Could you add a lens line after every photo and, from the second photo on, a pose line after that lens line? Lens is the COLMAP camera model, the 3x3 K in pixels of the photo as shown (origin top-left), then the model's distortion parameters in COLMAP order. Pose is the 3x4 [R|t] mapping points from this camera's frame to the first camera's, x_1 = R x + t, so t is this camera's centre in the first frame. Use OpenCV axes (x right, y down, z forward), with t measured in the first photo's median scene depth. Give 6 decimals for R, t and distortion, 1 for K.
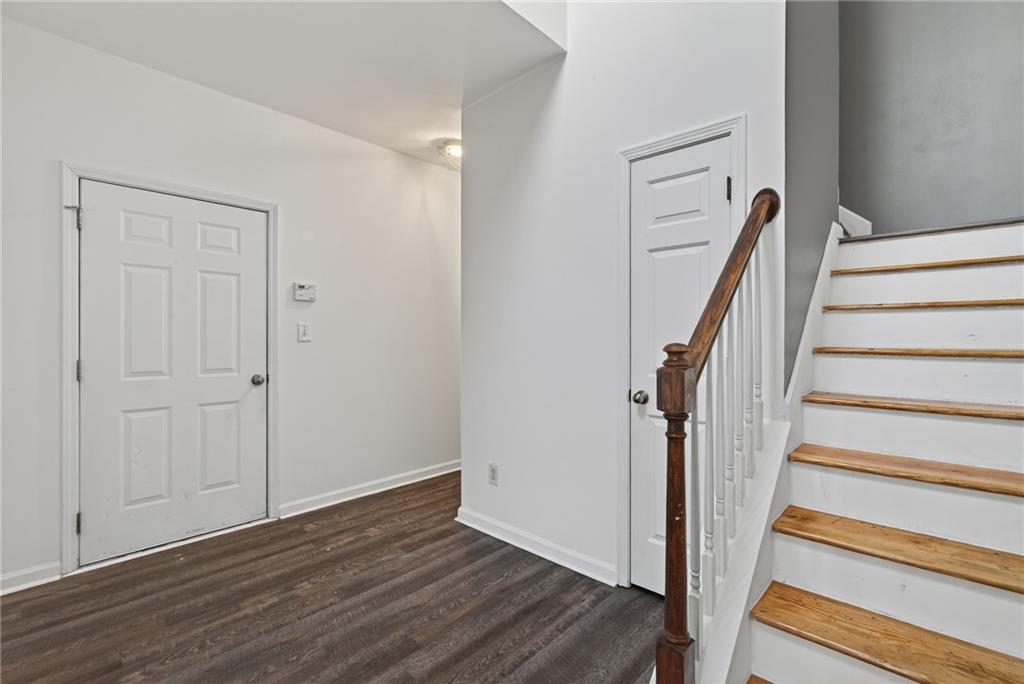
lens RADIAL K [[462.1, 0, 517.3], [0, 462.1, 340.3], [0, 0, 1]] dist [-0.000089, -0.000220]
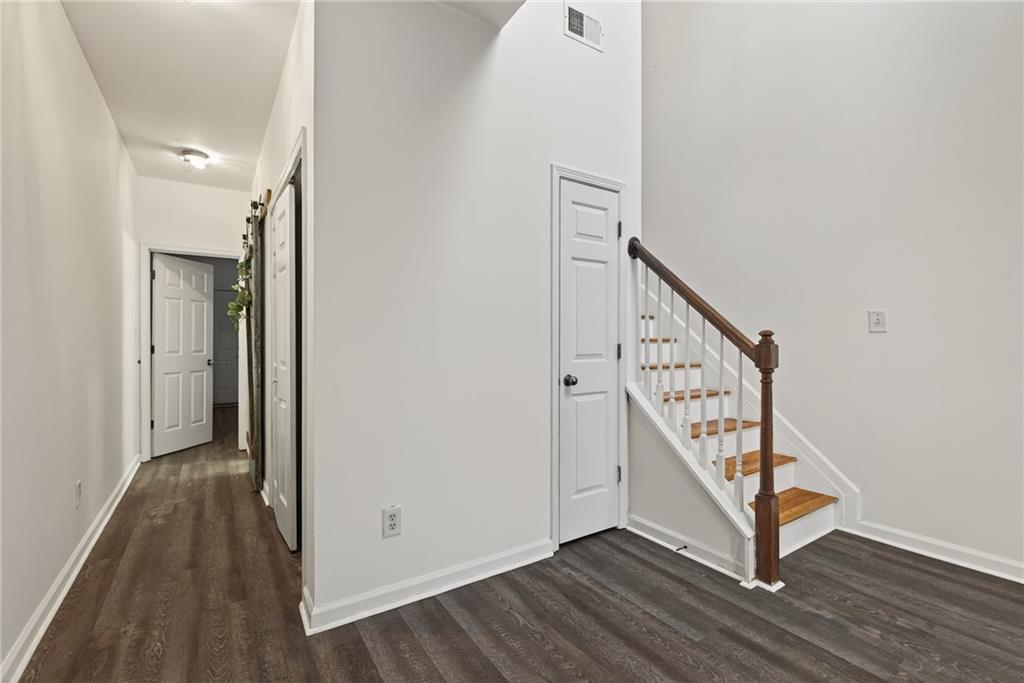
lens RADIAL K [[462.1, 0, 517.3], [0, 462.1, 339.8], [0, 0, 1]] dist [-0.000089, -0.000220]
pose [[0.239998, -0.002034, 0.970771, -0.923272], [0.012317, 0.999924, -0.000950, 0.018949], [-0.970695, 0.012185, 0.240005, 0.851769]]
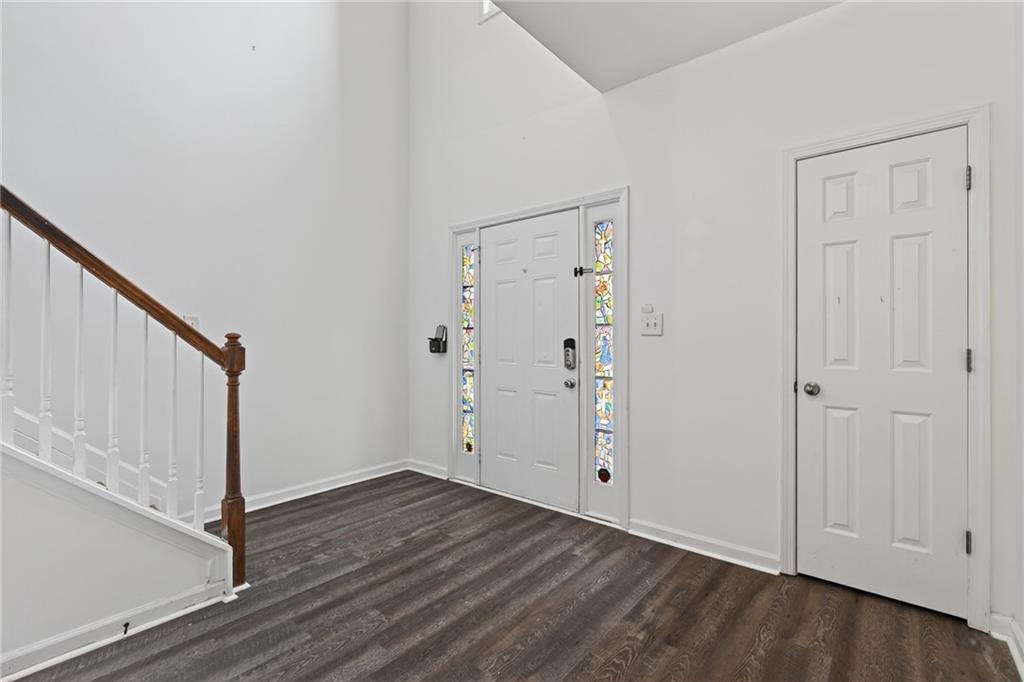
lens RADIAL K [[462.1, 0, 517.3], [0, 462.1, 339.3], [0, 0, 1]] dist [-0.000089, -0.000220]
pose [[-0.998483, -0.001202, -0.055048, -0.371296], [-0.001431, 0.999990, 0.004133, 0.012842], [0.055042, 0.004205, -0.998475, 1.607999]]
